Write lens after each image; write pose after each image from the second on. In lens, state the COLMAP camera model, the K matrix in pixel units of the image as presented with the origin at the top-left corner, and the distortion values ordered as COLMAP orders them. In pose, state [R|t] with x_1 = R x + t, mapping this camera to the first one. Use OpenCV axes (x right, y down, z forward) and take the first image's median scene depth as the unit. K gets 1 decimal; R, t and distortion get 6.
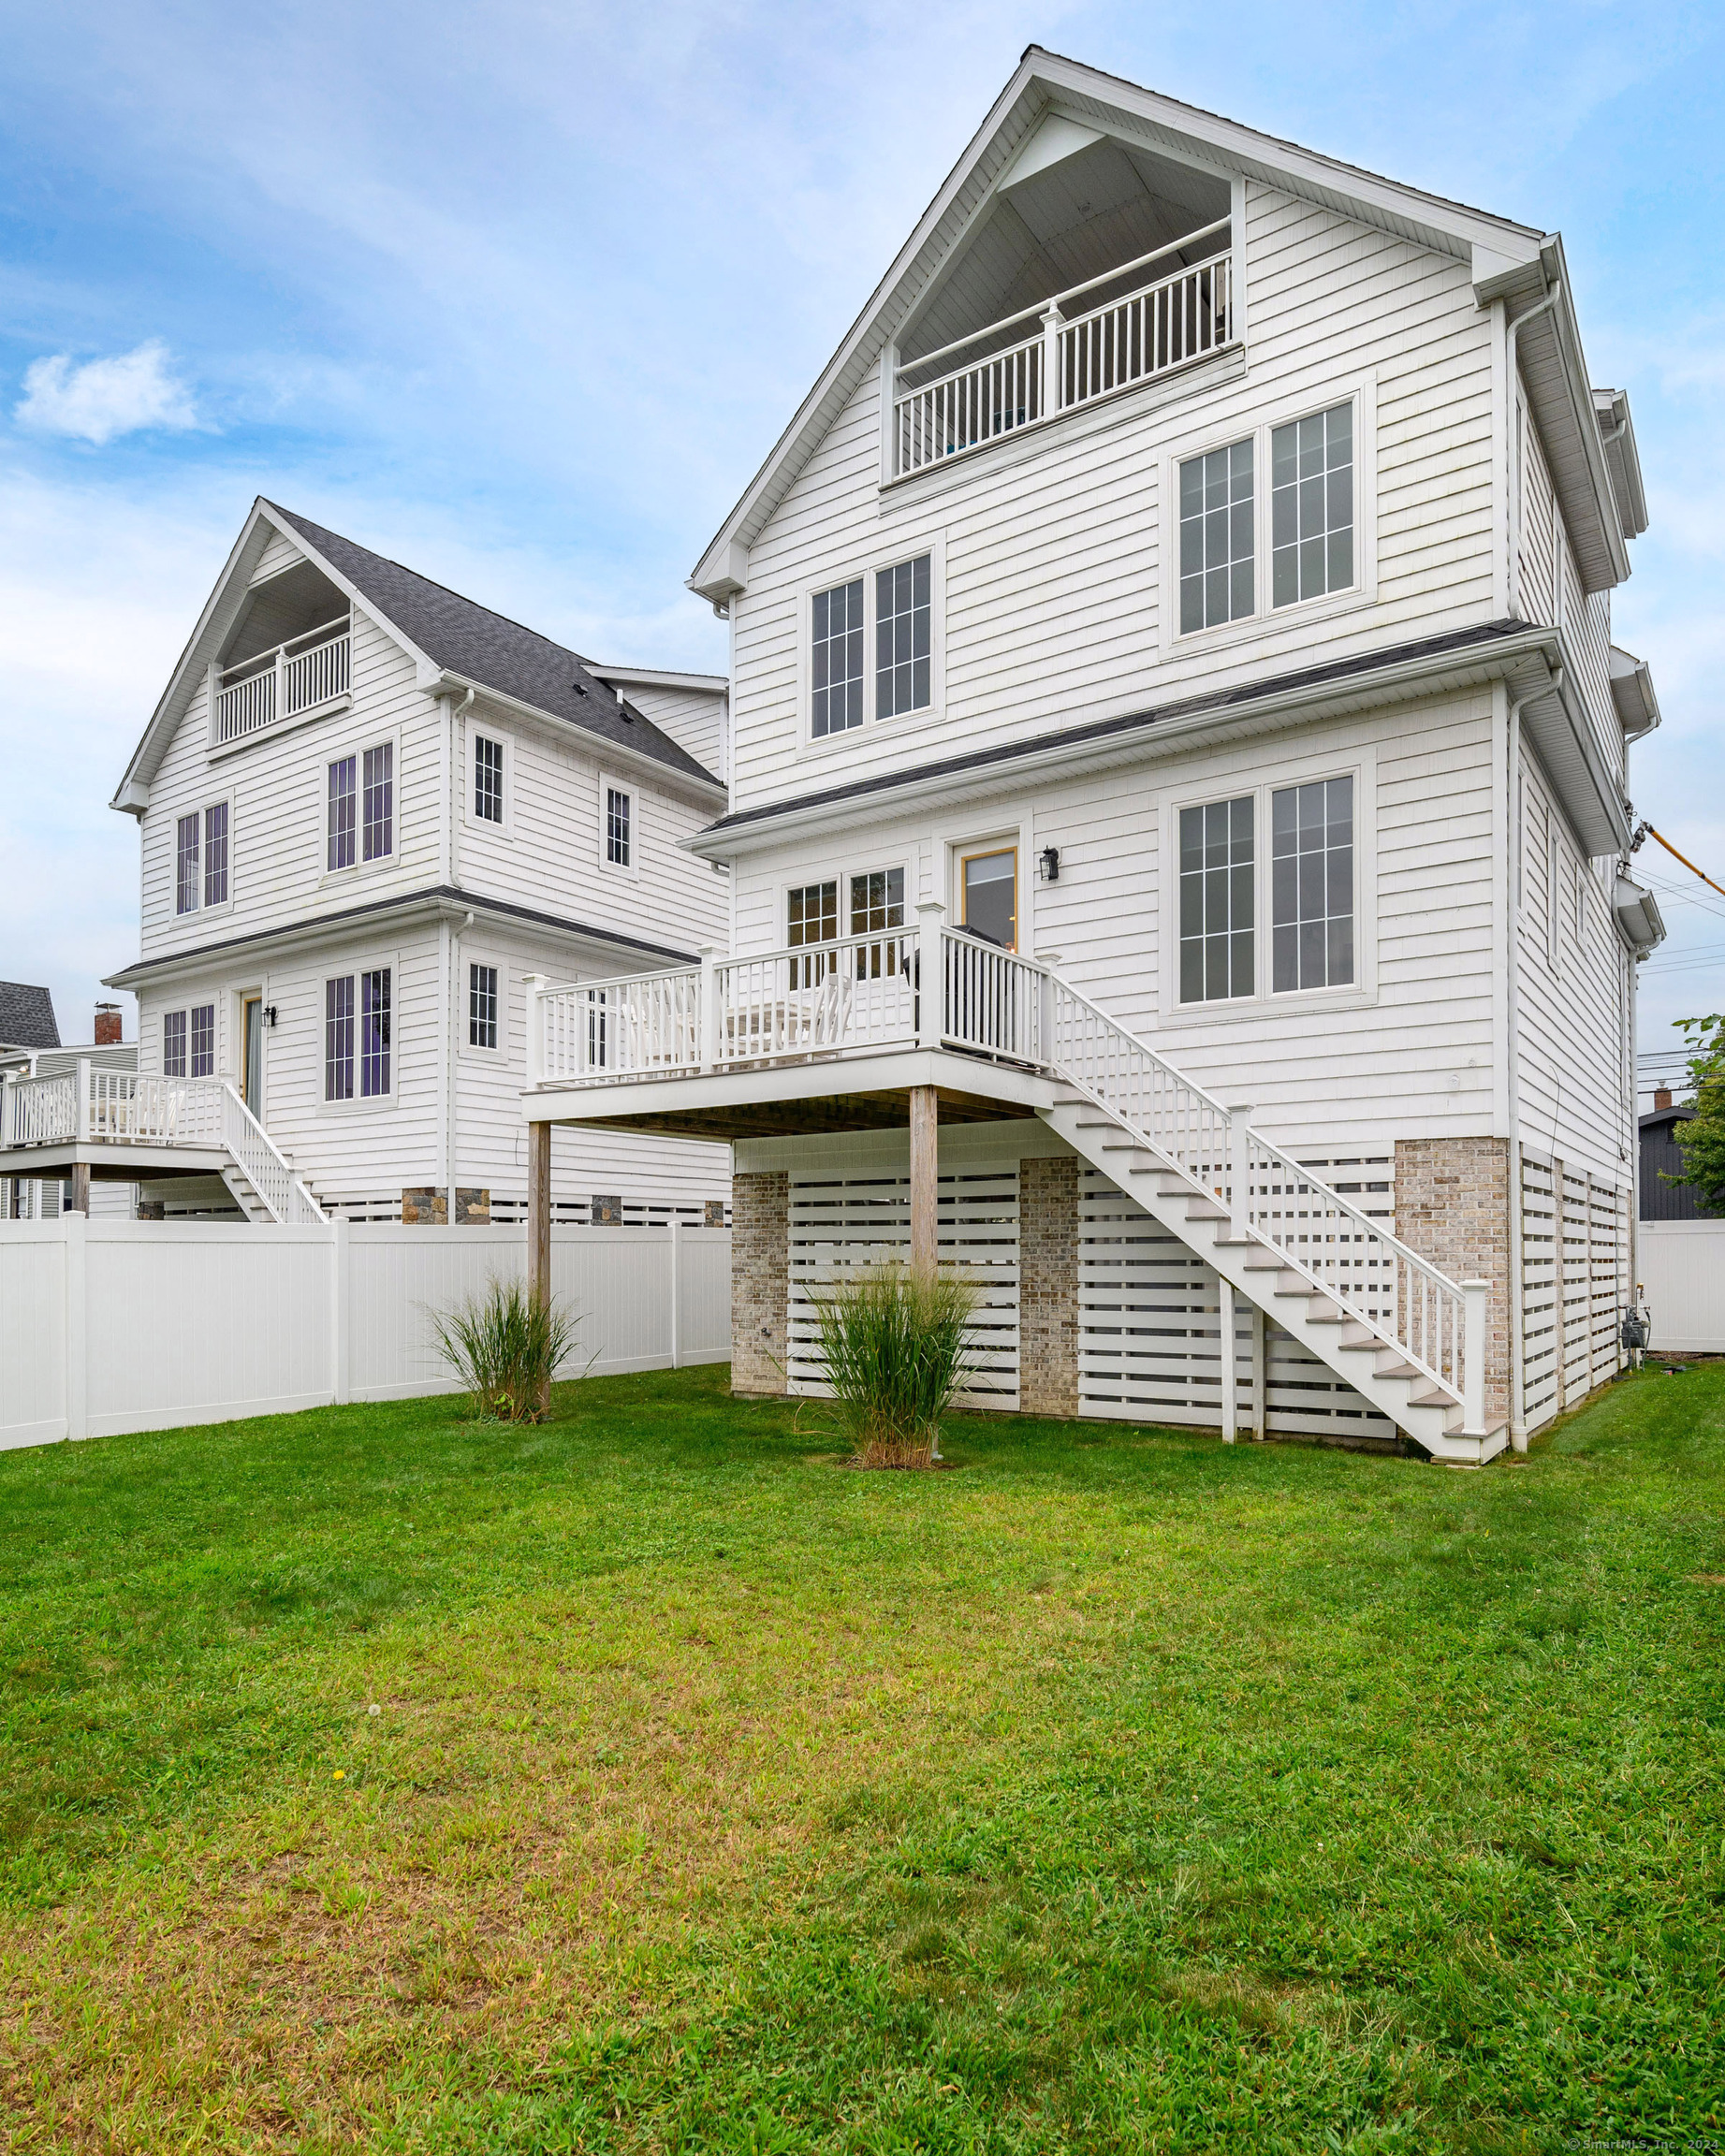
lens RADIAL K [[1307.0, 0, 866.9], [0, 1307.0, 1212.1], [0, 0, 1]] dist [-0.003978, 0.000283]
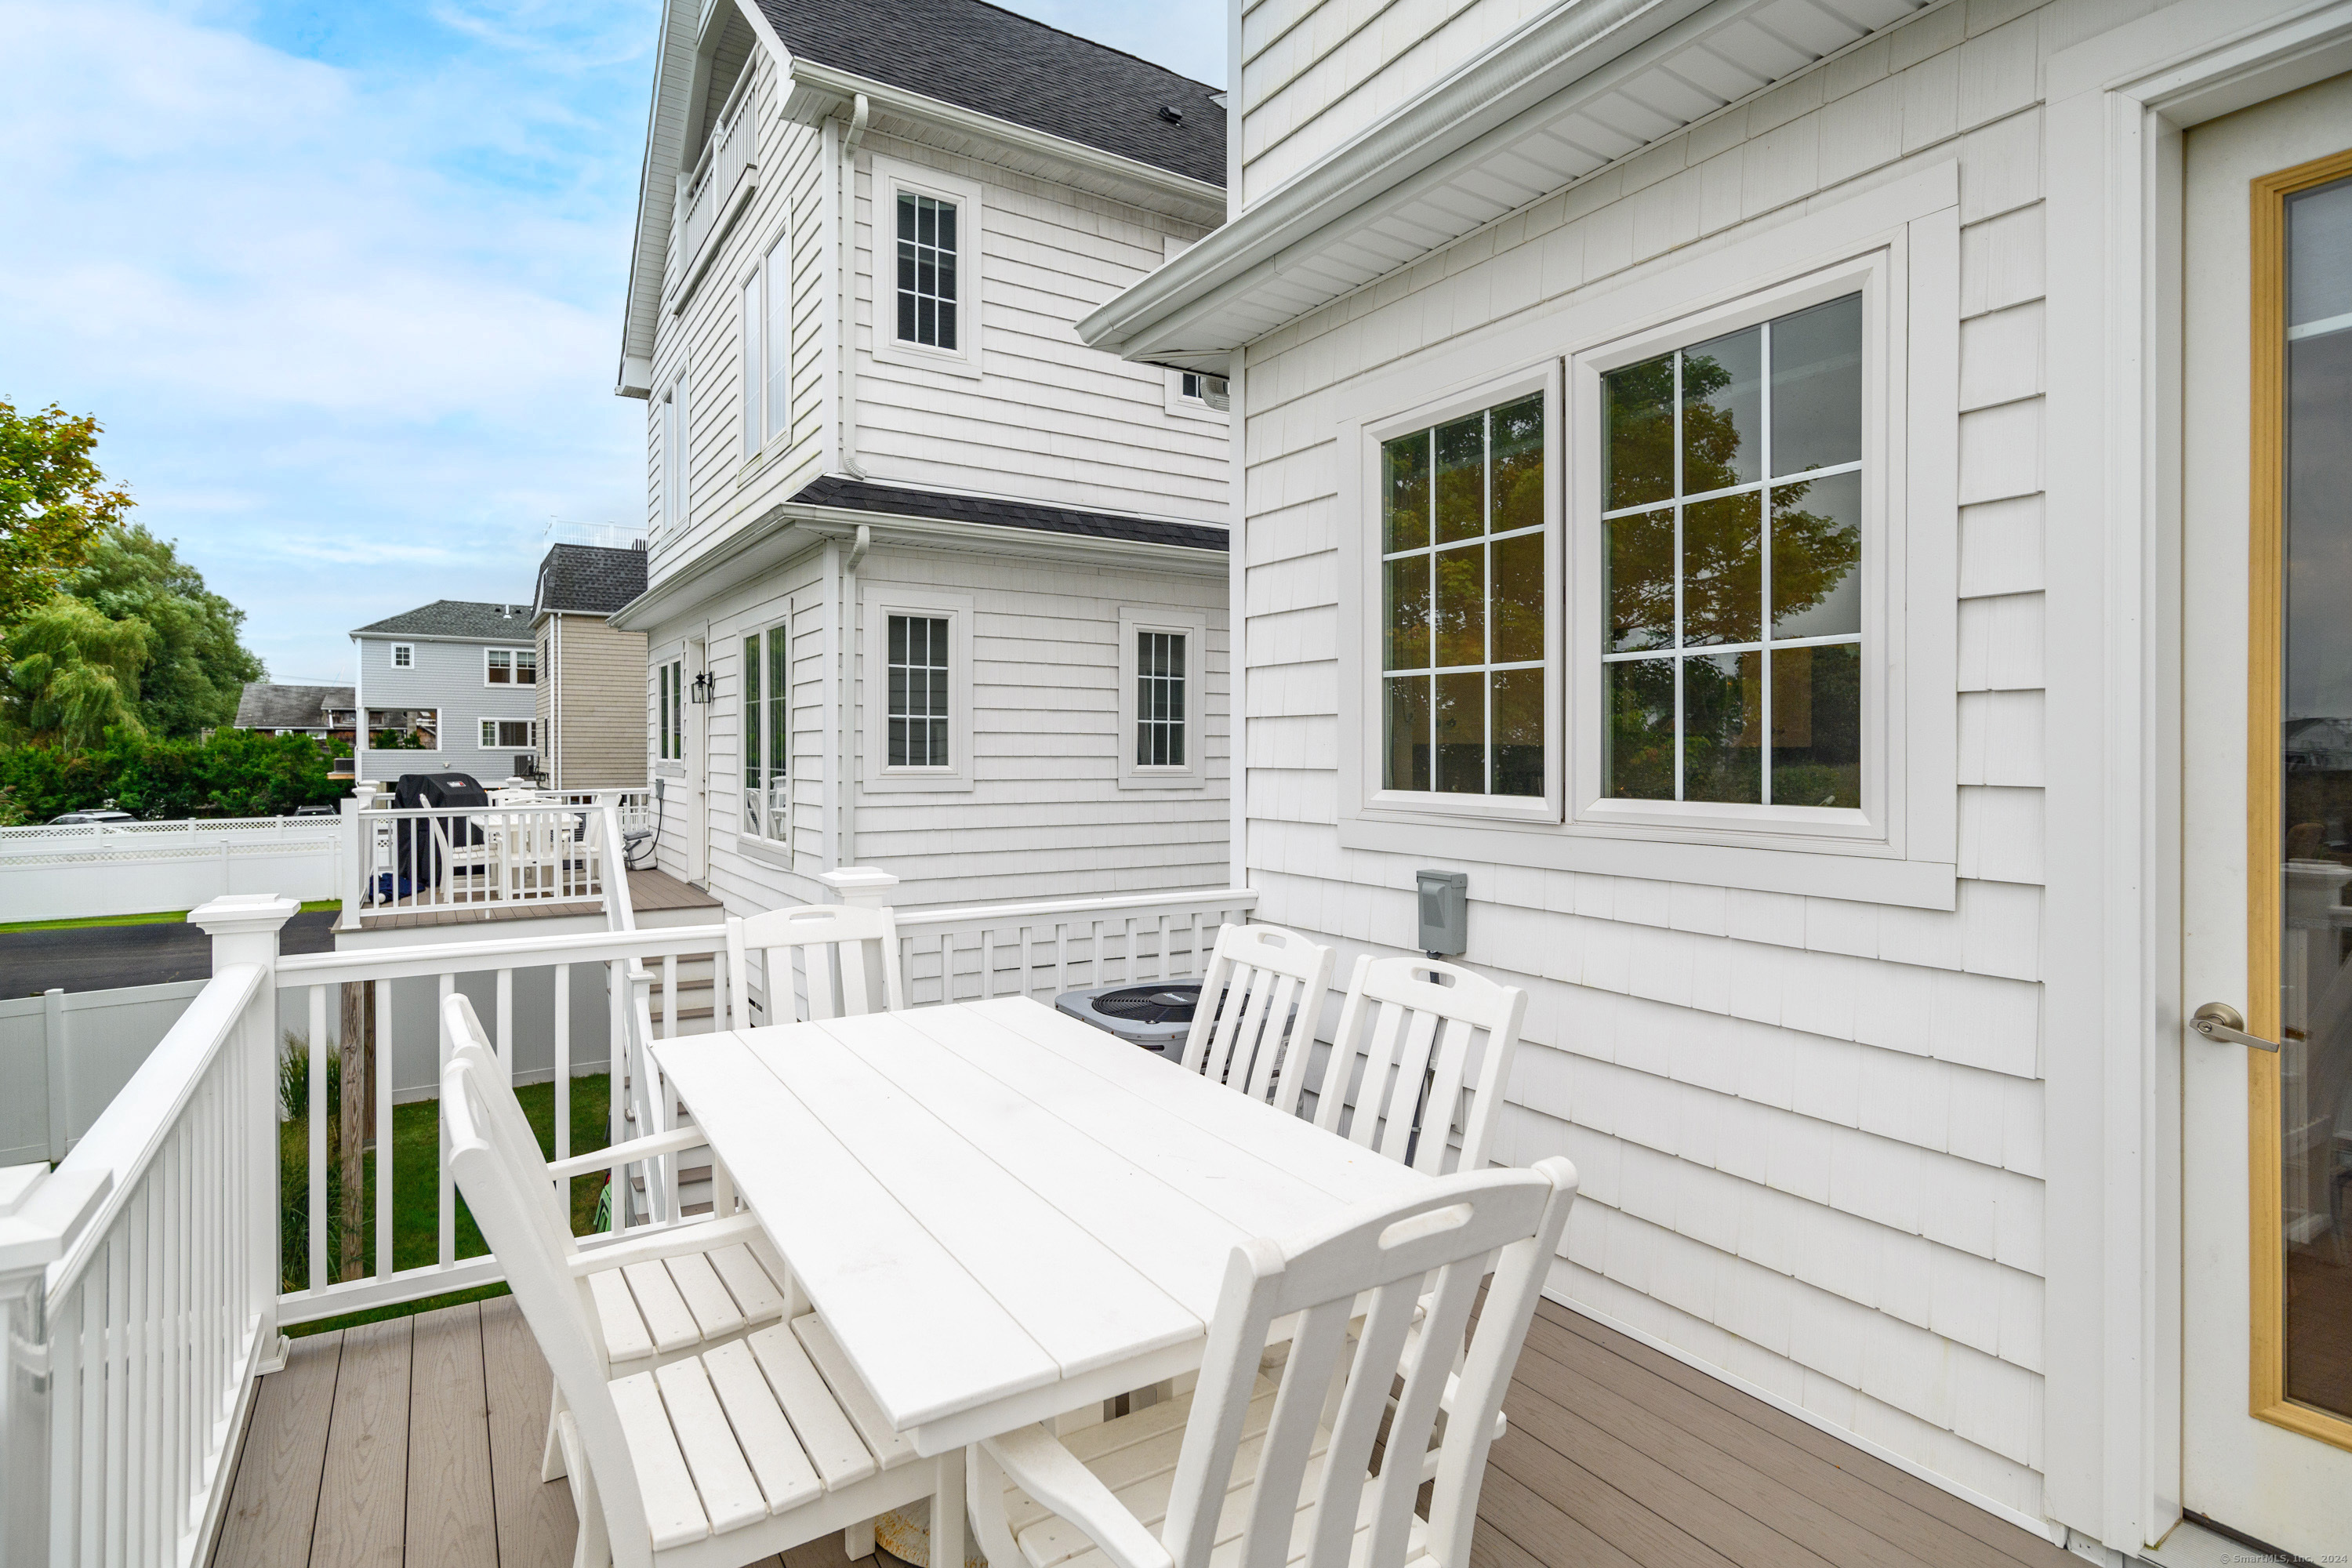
lens RADIAL K [[1187.7, 0, 1189.9], [0, 1187.7, 746.9], [0, 0, 1]] dist [-0.004105, 0.002325]
pose [[0.923965, 0.004484, -0.382450, 0.002139], [0.006875, 0.999575, 0.028331, -0.220154], [0.382414, -0.028806, 0.923542, 0.873451]]
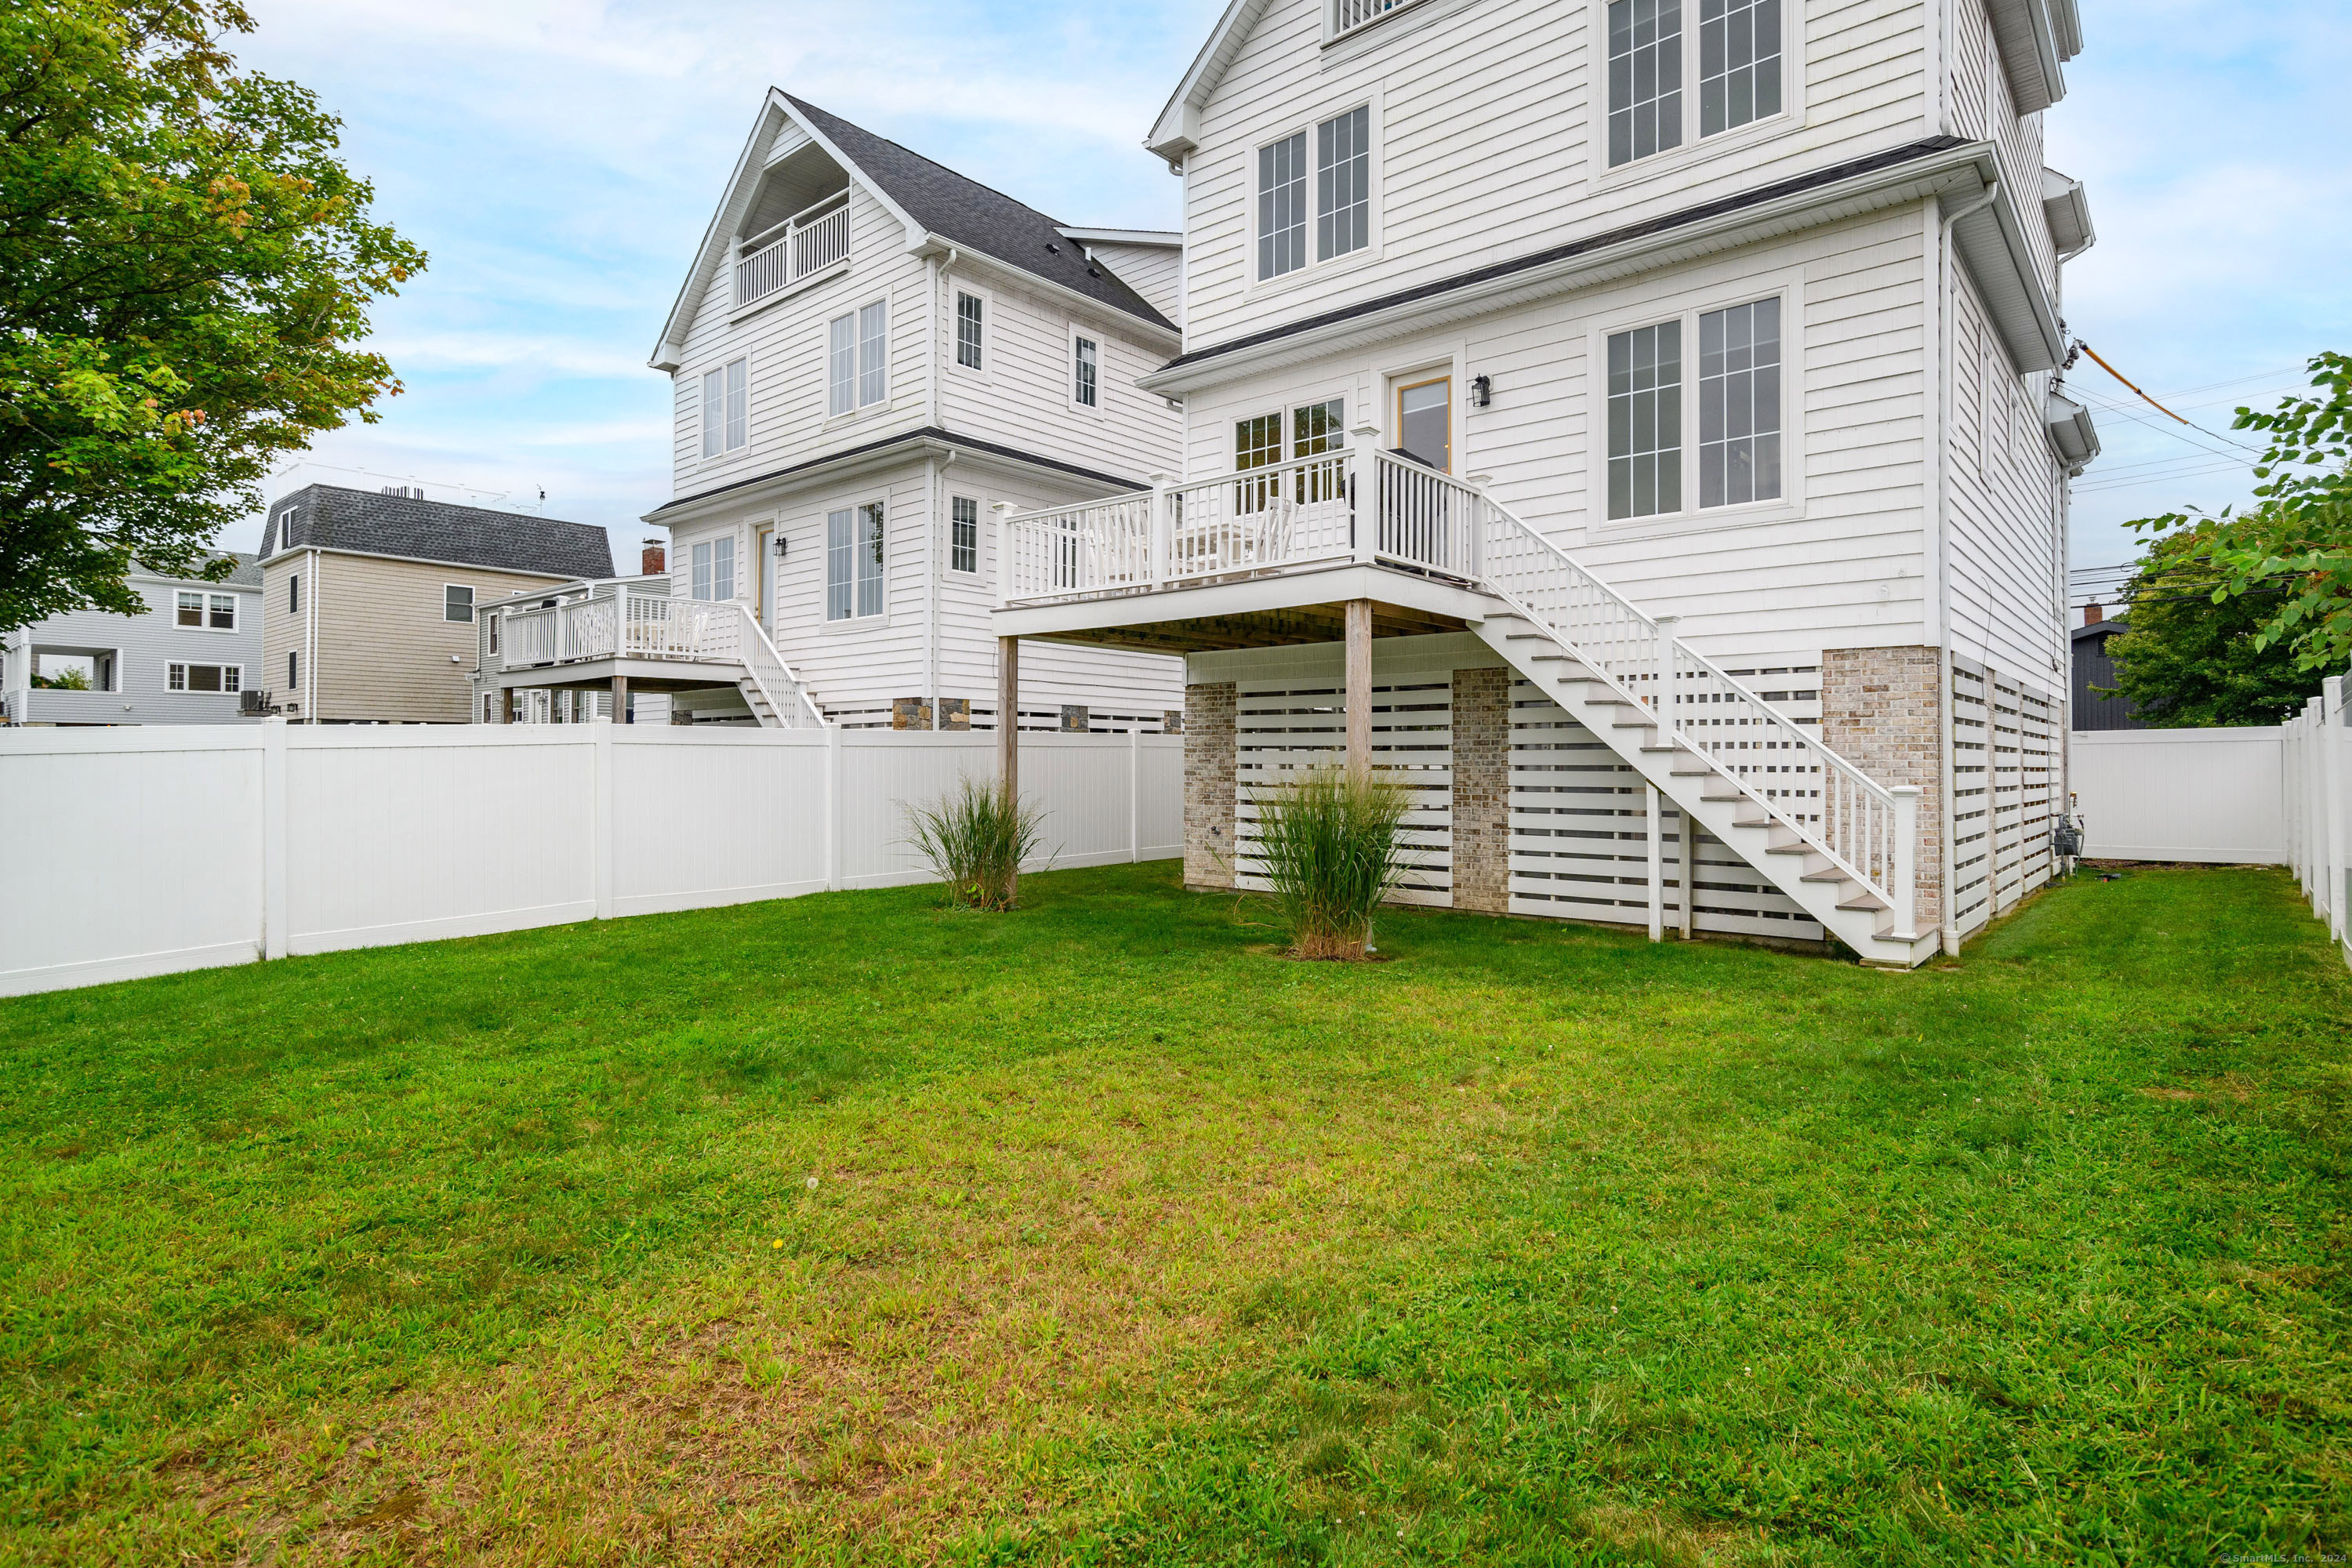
lens RADIAL K [[1187.7, 0, 1198.6], [0, 1187.7, 720.9], [0, 0, 1]] dist [-0.004105, 0.002325]
pose [[0.995123, 0.001501, -0.098634, 0.007121], [-0.001615, 0.999998, -0.001076, 0.002527], [0.098633, 0.001230, 0.995123, 0.021168]]
